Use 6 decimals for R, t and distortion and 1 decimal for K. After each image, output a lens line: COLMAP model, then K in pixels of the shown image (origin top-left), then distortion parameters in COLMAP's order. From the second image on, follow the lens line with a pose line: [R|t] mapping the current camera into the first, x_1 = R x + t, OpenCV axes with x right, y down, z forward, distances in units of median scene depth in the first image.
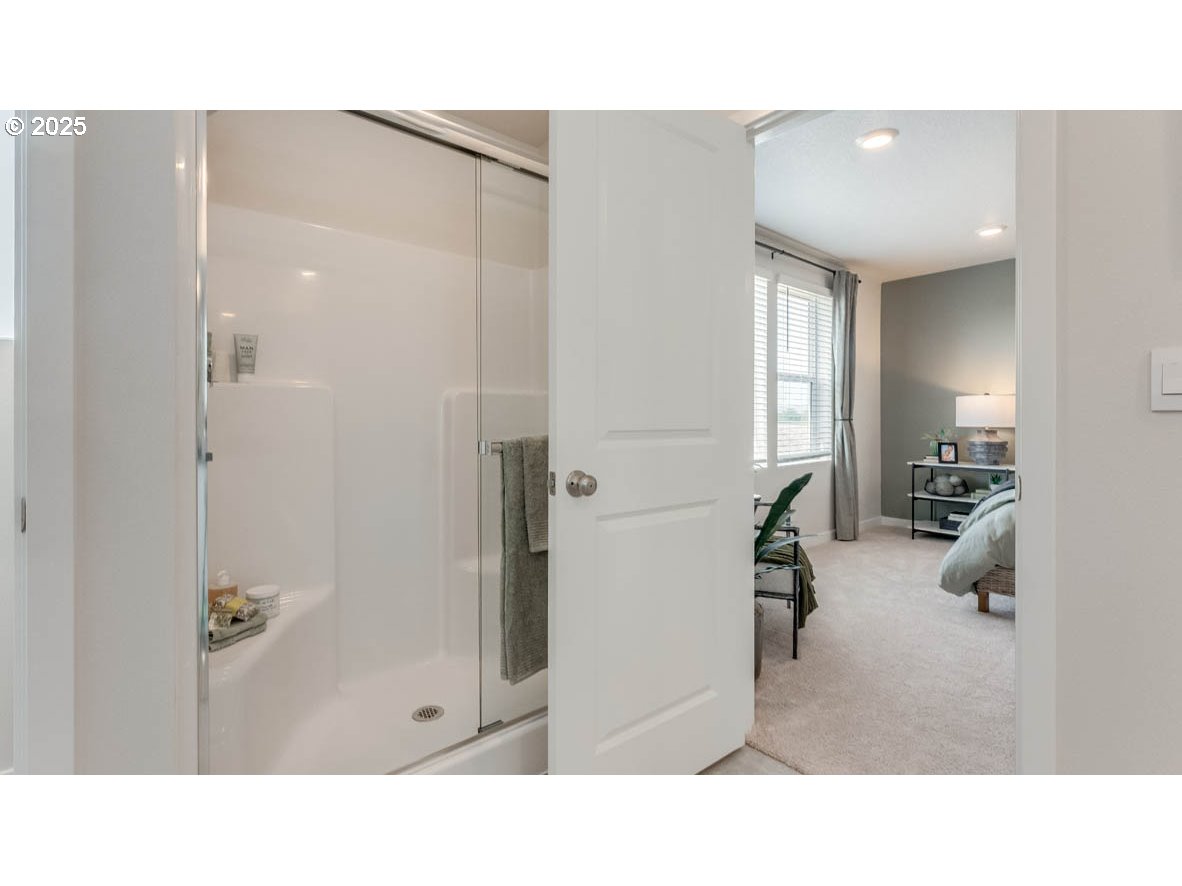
lens RADIAL K [[537.4, 0, 593.3], [0, 537.4, 431.1], [0, 0, 1]] dist [-0.003751, -0.000303]
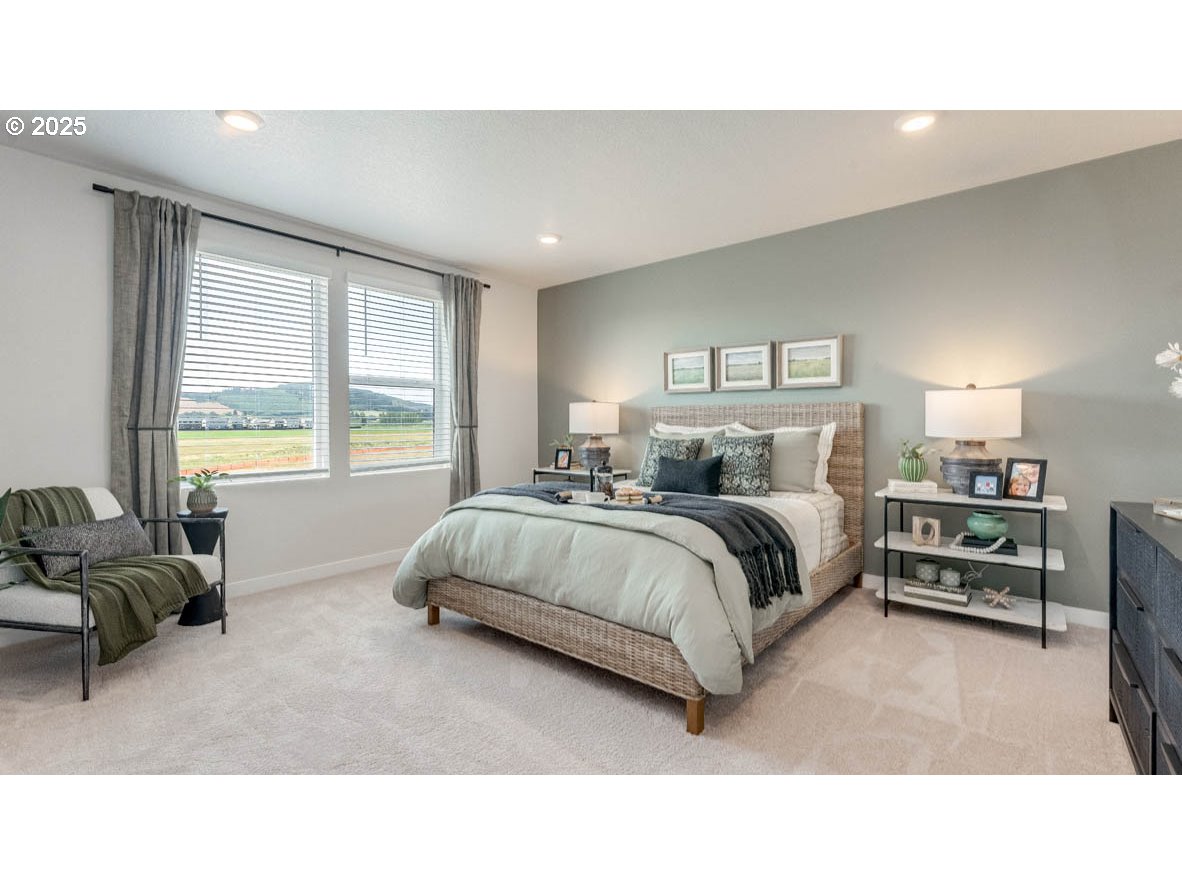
lens RADIAL K [[537.4, 0, 588.5], [0, 537.4, 440.7], [0, 0, 1]] dist [-0.003751, -0.000303]
pose [[0.986682, -0.008528, 0.162437, 0.549718], [0.007125, 0.999932, 0.009223, -0.003034], [-0.162505, -0.007942, 0.986676, -0.006749]]
